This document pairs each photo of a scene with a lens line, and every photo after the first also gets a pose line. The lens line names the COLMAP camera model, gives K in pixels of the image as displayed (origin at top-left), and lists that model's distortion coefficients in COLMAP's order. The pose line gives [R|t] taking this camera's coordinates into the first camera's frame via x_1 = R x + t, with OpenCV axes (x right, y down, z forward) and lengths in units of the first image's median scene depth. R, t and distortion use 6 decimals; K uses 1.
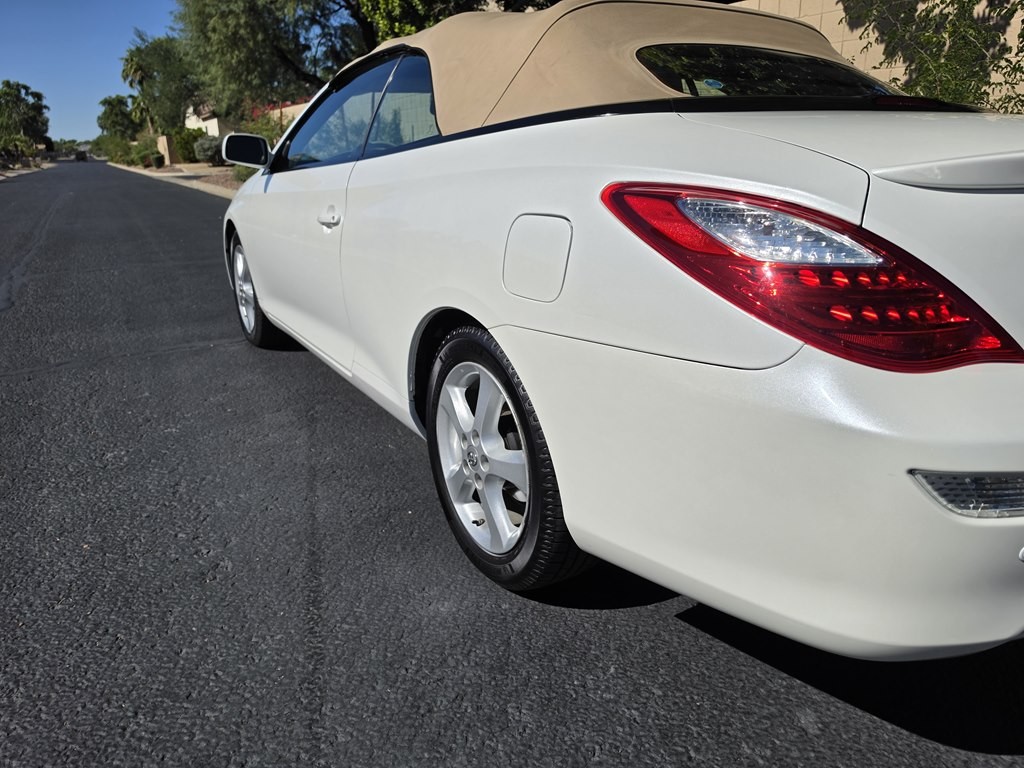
lens RADIAL K [[737.4, 0, 526.3], [0, 737.4, 382.4], [0, 0, 1]] dist [0.051693, -0.057100]
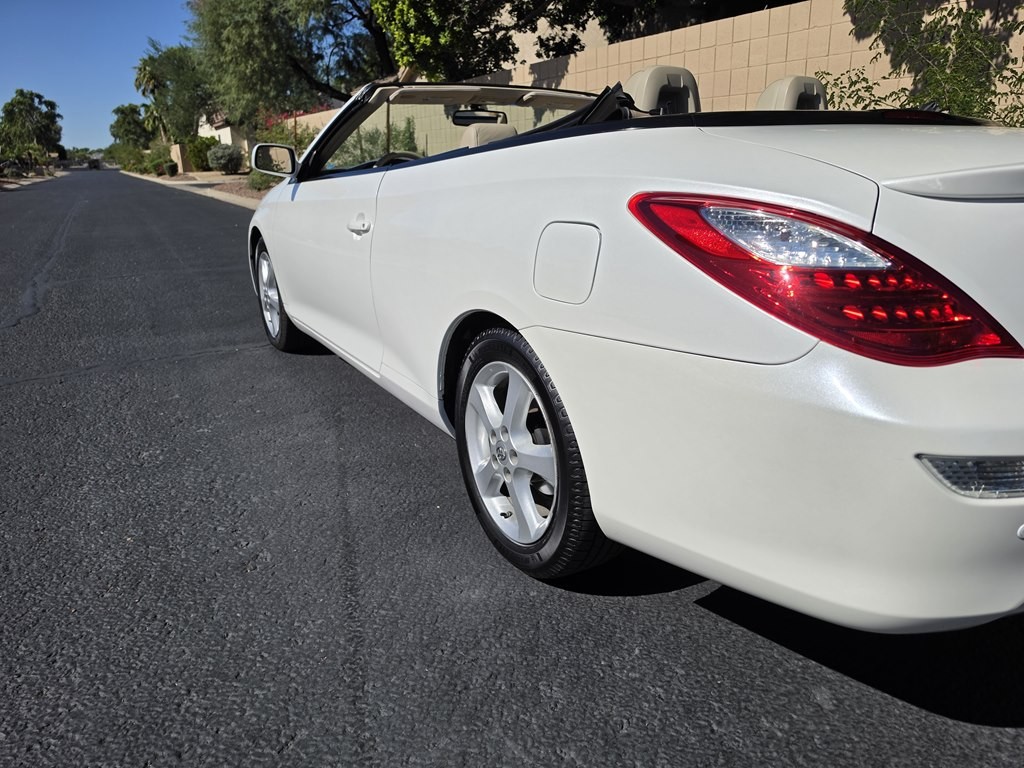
lens RADIAL K [[733.1, 0, 534.7], [0, 733.1, 381.5], [0, 0, 1]] dist [0.083086, -0.101403]
pose [[0.999998, -0.000070, -0.002047, -0.023811], [0.000049, 0.999947, -0.010297, 0.011472], [0.002048, 0.010297, 0.999945, -0.051300]]
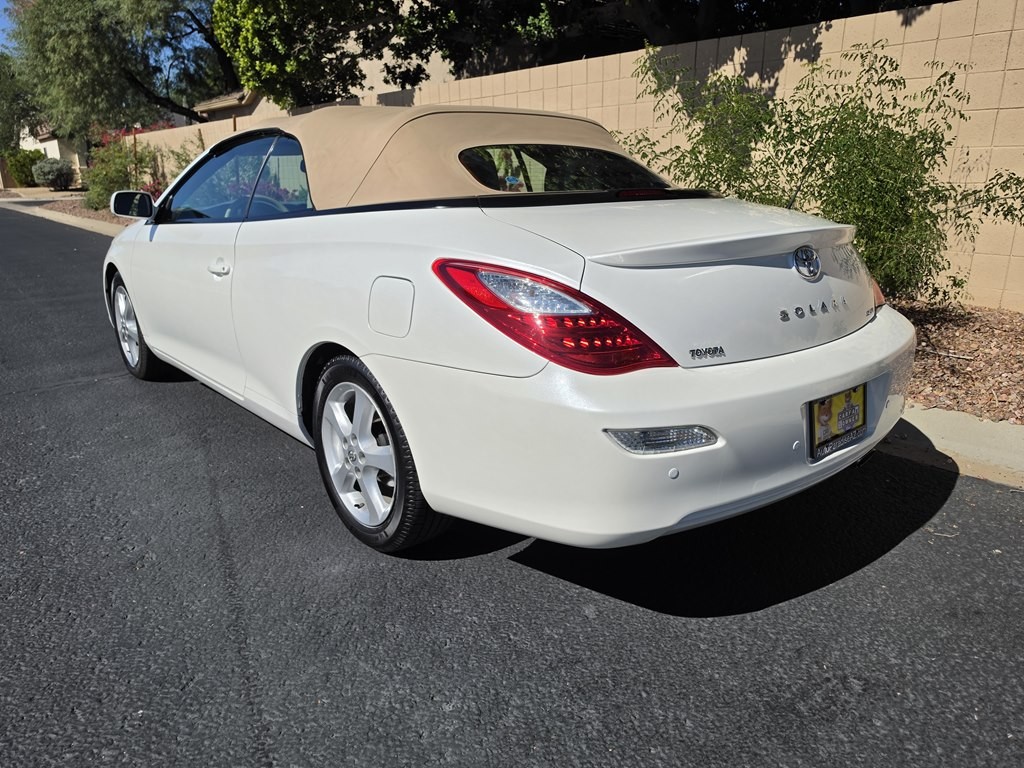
lens RADIAL K [[737.4, 0, 526.3], [0, 737.4, 382.4], [0, 0, 1]] dist [0.051693, -0.057100]
pose [[0.985597, -0.046662, 0.162548, 0.025066], [0.050646, 0.998507, -0.020454, 0.015588], [-0.161351, 0.028392, 0.986489, -0.358698]]
